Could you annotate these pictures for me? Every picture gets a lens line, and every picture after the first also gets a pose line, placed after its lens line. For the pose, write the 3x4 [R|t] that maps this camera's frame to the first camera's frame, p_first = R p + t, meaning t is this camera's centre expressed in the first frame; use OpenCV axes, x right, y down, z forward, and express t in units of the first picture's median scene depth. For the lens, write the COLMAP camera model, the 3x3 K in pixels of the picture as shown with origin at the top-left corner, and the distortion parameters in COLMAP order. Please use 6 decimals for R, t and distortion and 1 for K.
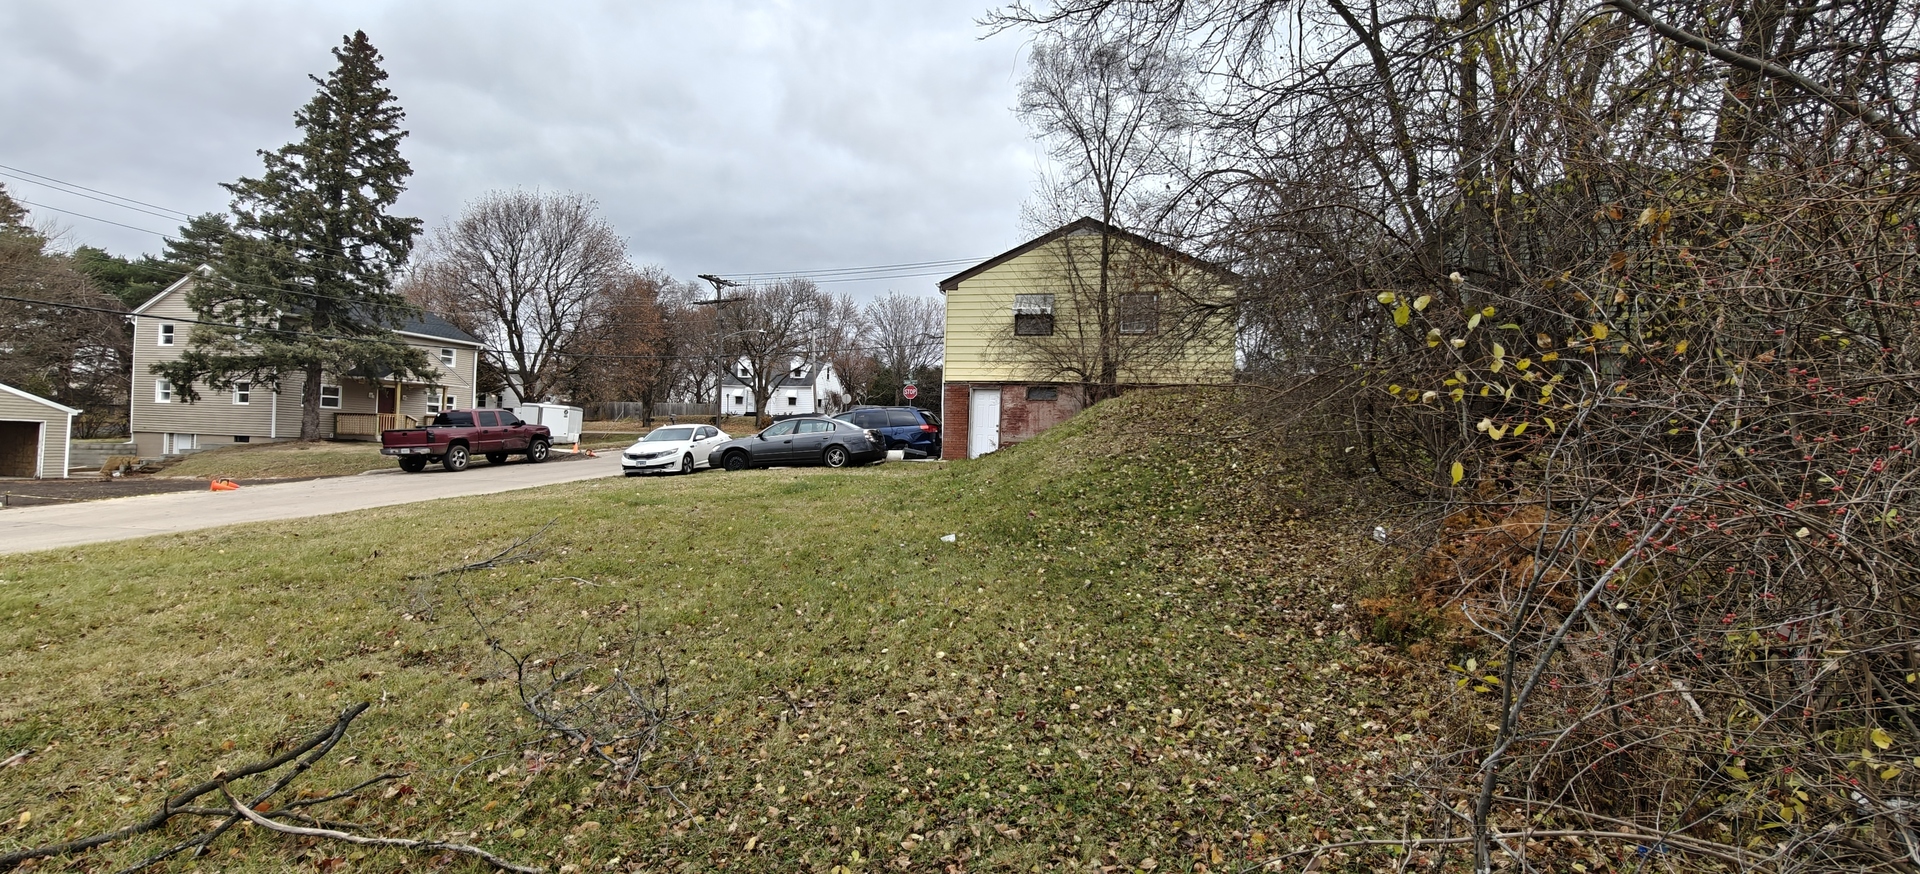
lens RADIAL K [[867.1, 0, 962.1], [0, 867.1, 433.1], [0, 0, 1]] dist [0.001312, -0.000757]
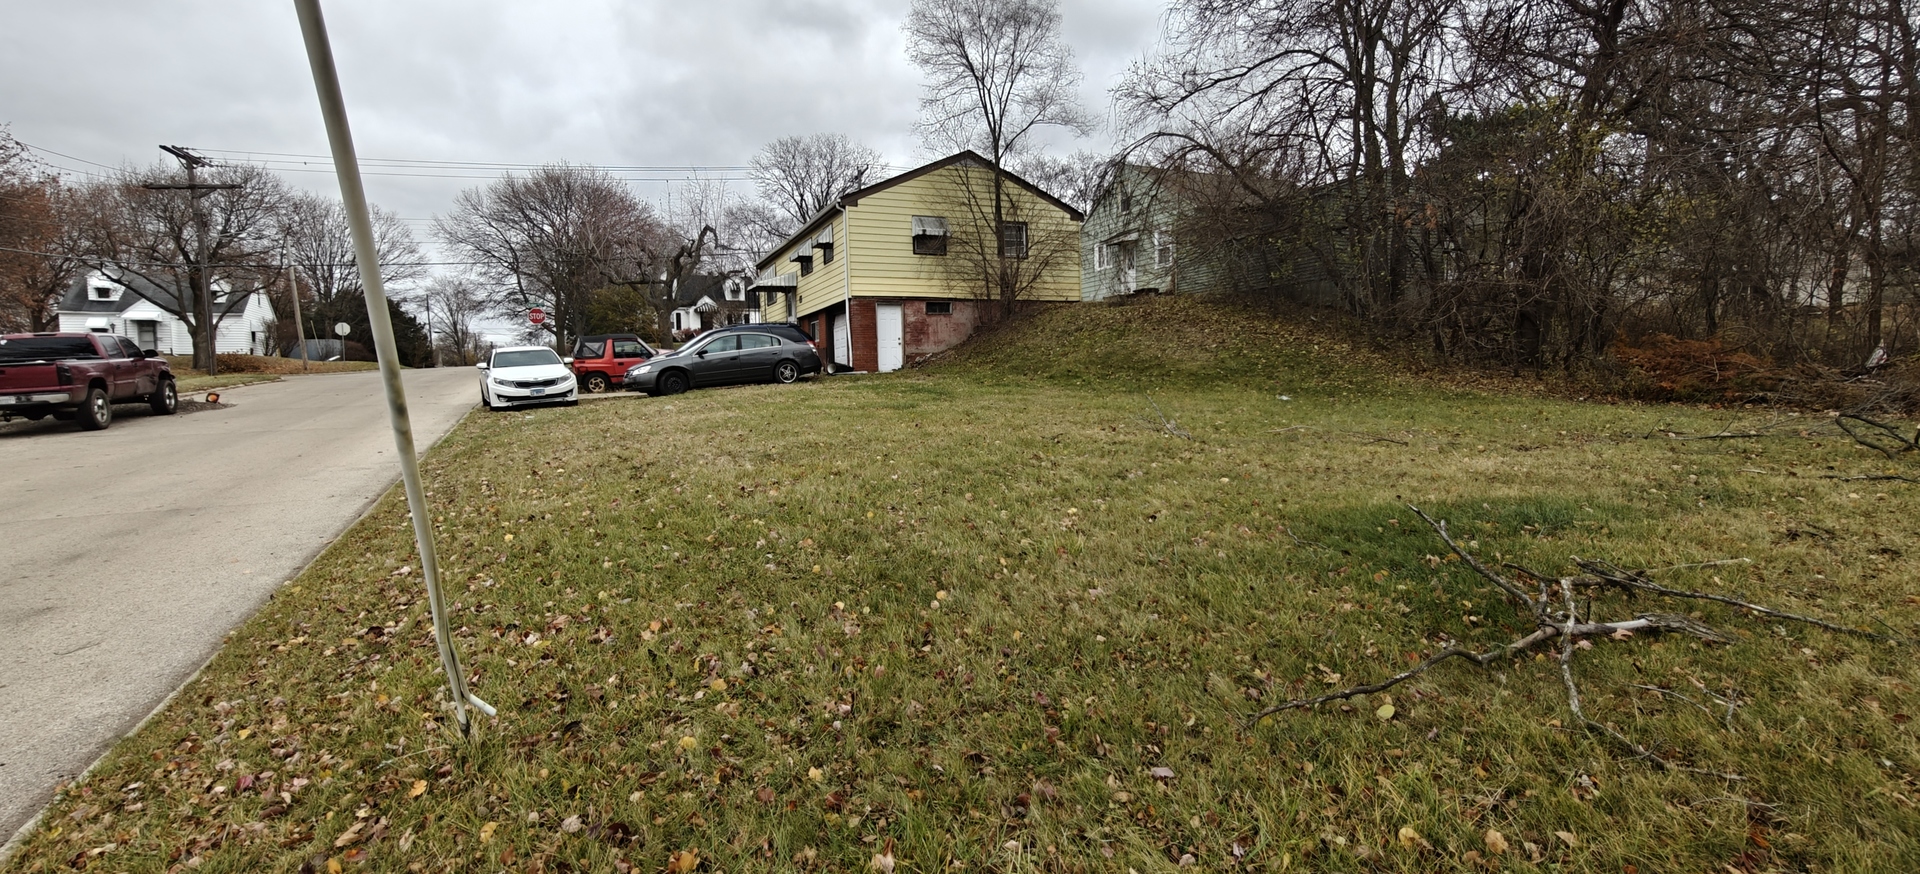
lens RADIAL K [[867.1, 0, 962.1], [0, 867.1, 433.1], [0, 0, 1]] dist [0.001312, -0.000757]
pose [[0.768674, -0.083721, 0.634138, -0.595265], [0.035955, 0.995485, 0.087844, 0.016477], [-0.638629, -0.044723, 0.768214, 0.121941]]
